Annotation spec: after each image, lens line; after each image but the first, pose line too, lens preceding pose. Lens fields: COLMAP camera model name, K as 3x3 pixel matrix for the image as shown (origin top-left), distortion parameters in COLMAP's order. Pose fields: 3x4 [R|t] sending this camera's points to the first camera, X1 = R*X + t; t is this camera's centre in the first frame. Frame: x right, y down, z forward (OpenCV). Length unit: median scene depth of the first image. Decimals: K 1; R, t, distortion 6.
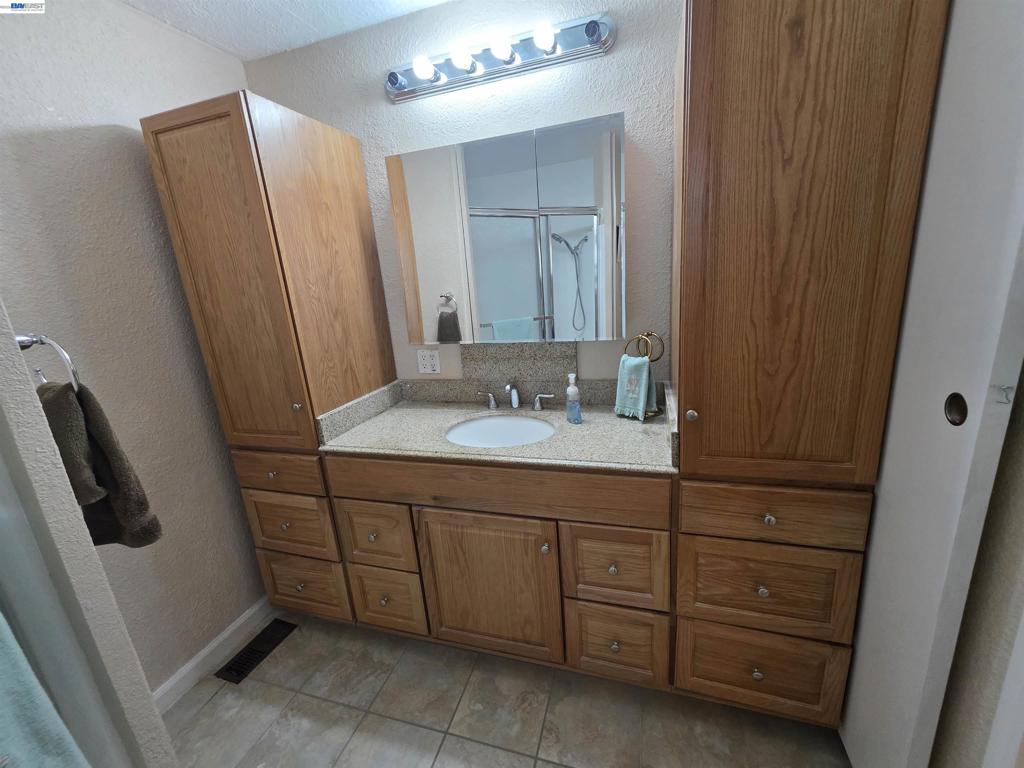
lens RADIAL K [[410.2, 0, 518.5], [0, 410.2, 381.9], [0, 0, 1]] dist [0.003884, -0.001089]
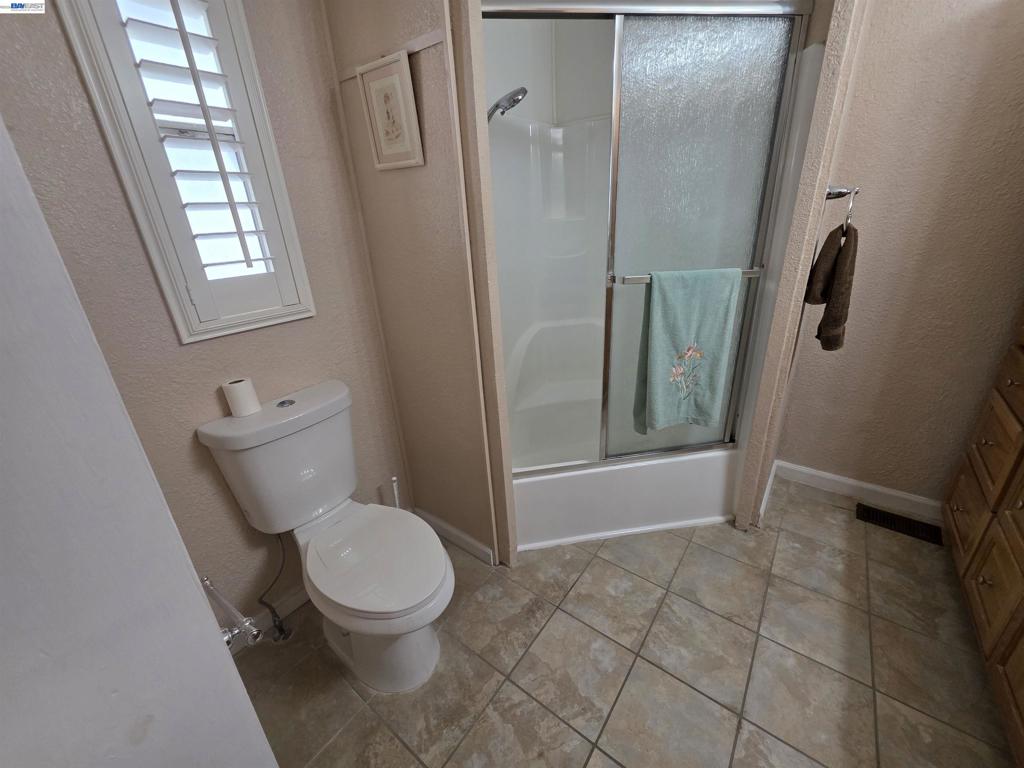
lens RADIAL K [[410.2, 0, 517.0], [0, 410.2, 383.6], [0, 0, 1]] dist [0.003884, -0.001089]
pose [[-0.332986, 0.440870, -0.833519, 0.508035], [-0.167806, 0.842148, 0.512472, -0.045643], [0.927880, 0.310516, -0.206443, 0.226814]]
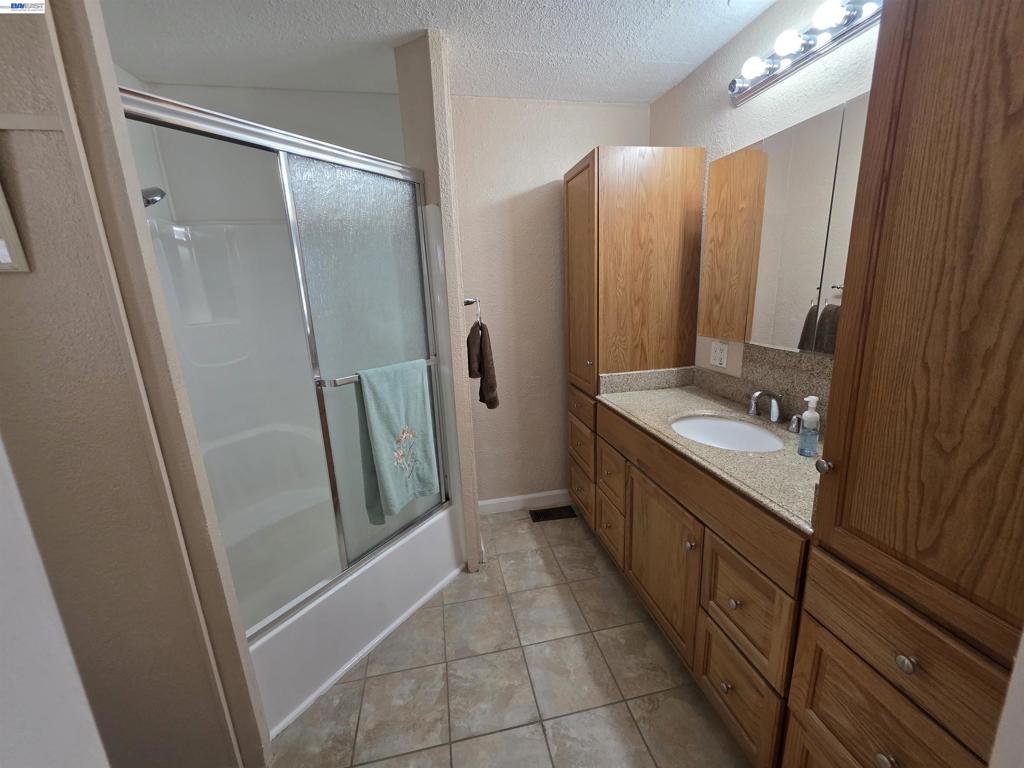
lens RADIAL K [[410.2, 0, 516.7], [0, 410.2, 383.7], [0, 0, 1]] dist [0.003884, -0.001089]
pose [[0.482014, 0.256256, -0.837852, 0.547594], [-0.216975, 0.961399, 0.169218, -0.056659], [0.848873, 0.100227, 0.519008, 0.050592]]
